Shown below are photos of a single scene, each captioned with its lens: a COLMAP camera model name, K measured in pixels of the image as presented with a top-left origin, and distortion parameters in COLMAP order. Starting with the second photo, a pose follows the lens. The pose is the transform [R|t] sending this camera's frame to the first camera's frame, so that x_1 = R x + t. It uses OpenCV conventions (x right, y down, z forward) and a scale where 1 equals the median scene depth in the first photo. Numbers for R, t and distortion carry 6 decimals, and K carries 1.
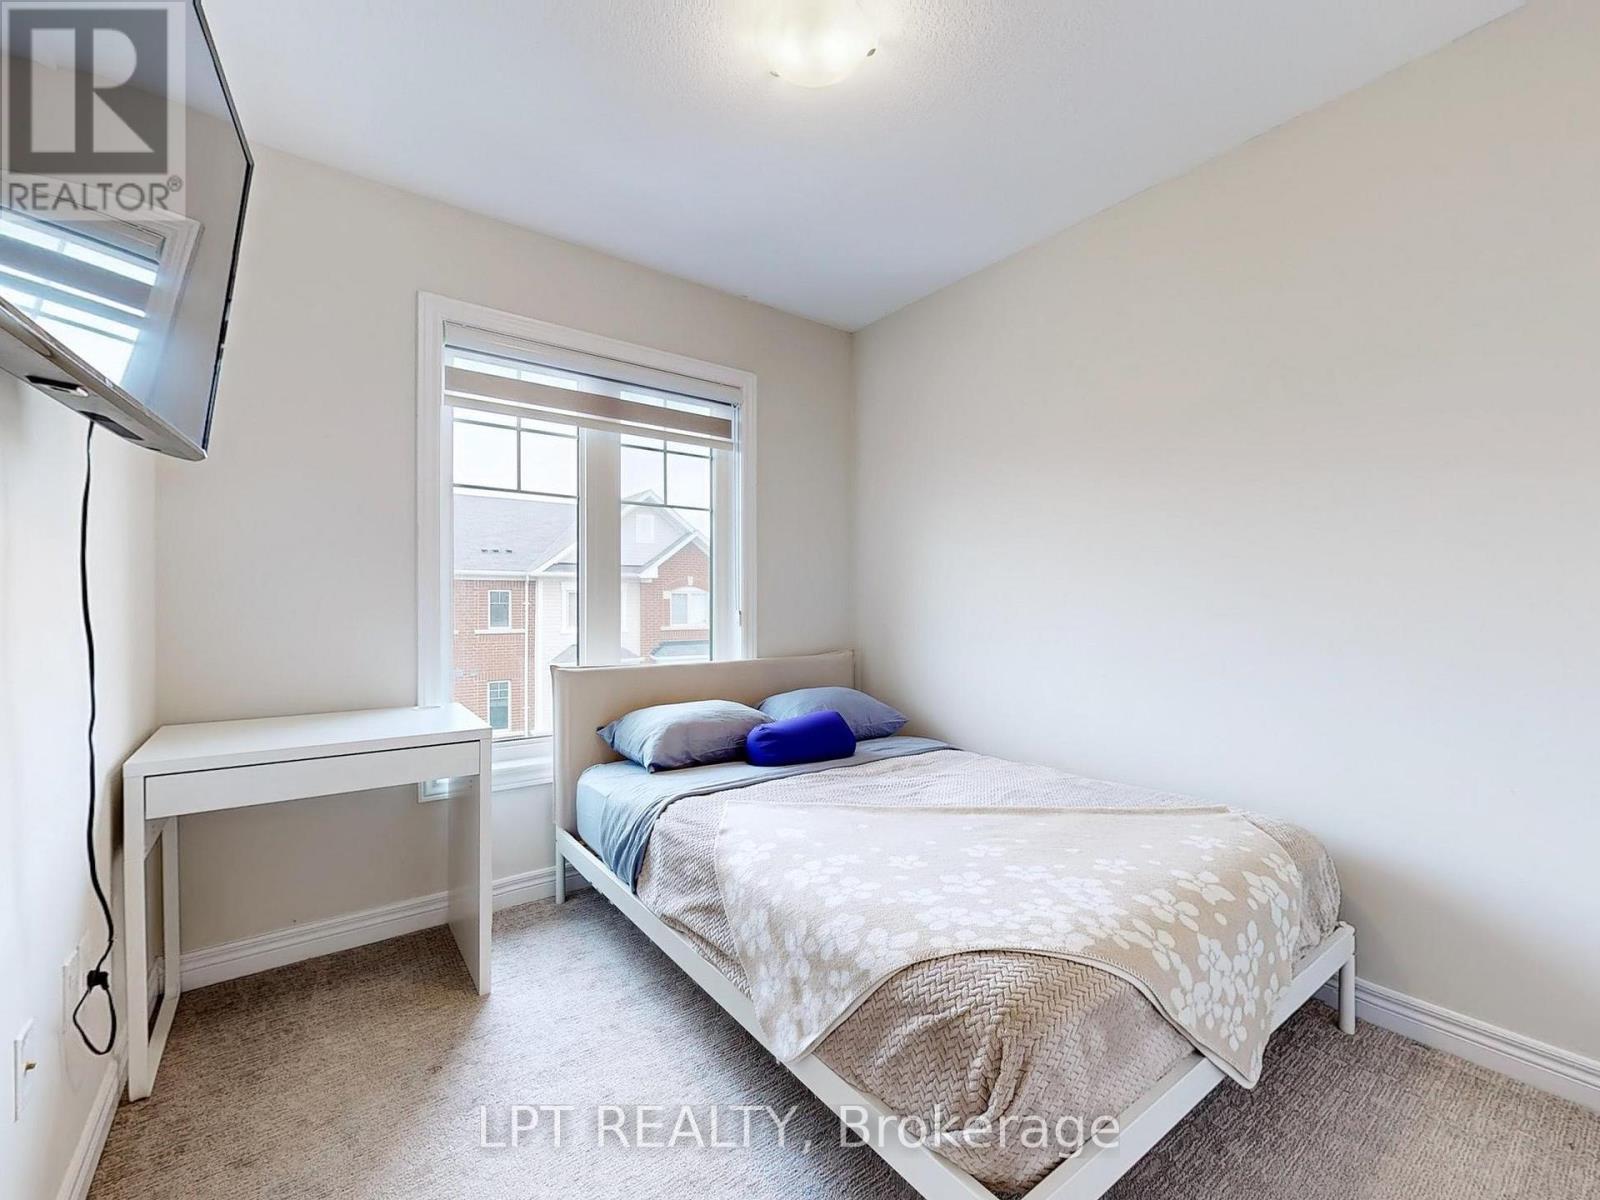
lens RADIAL K [[670.9, 0, 800.0], [0, 670.9, 600.0], [0, 0, 1]] dist [0.000218, 0.000090]
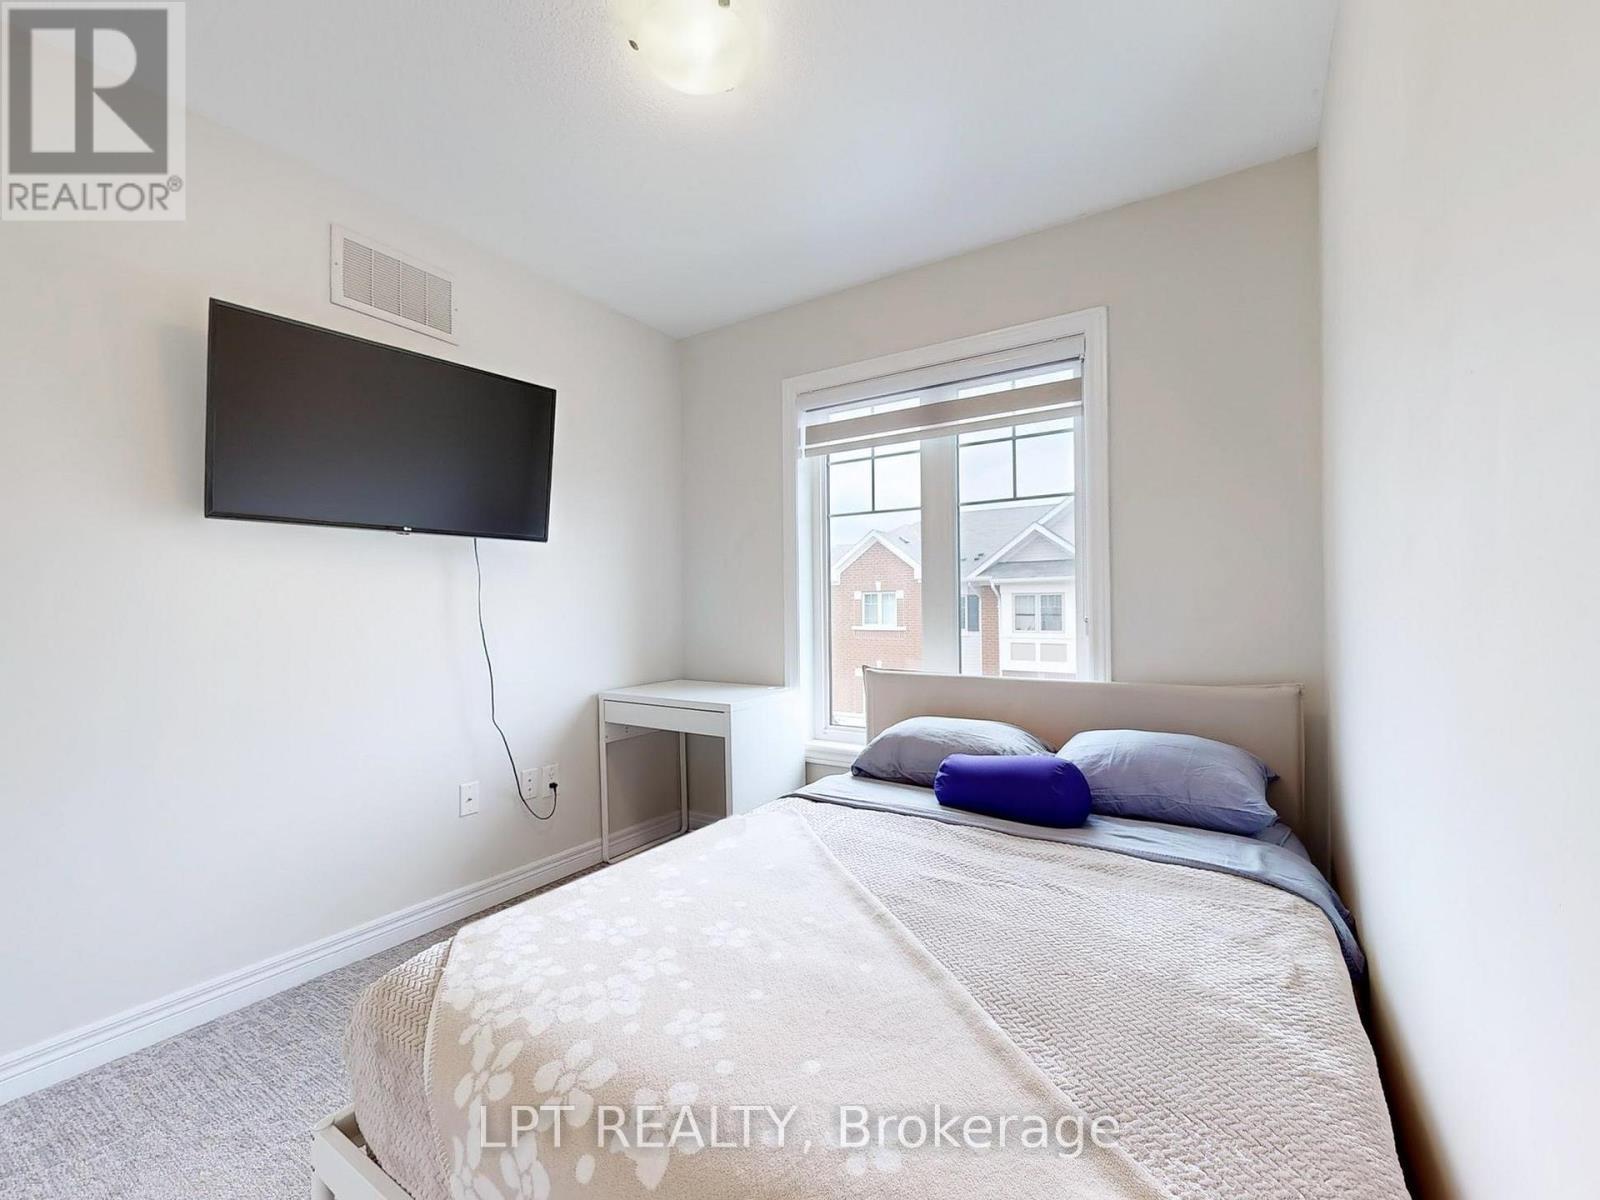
lens RADIAL K [[670.9, 0, 800.0], [0, 670.9, 600.0], [0, 0, 1]] dist [0.000218, 0.000090]
pose [[0.348830, -0.015958, -0.937050, 0.693392], [0.012789, 0.999843, -0.012266, 0.000786], [0.937099, -0.007705, 0.348979, 0.548475]]
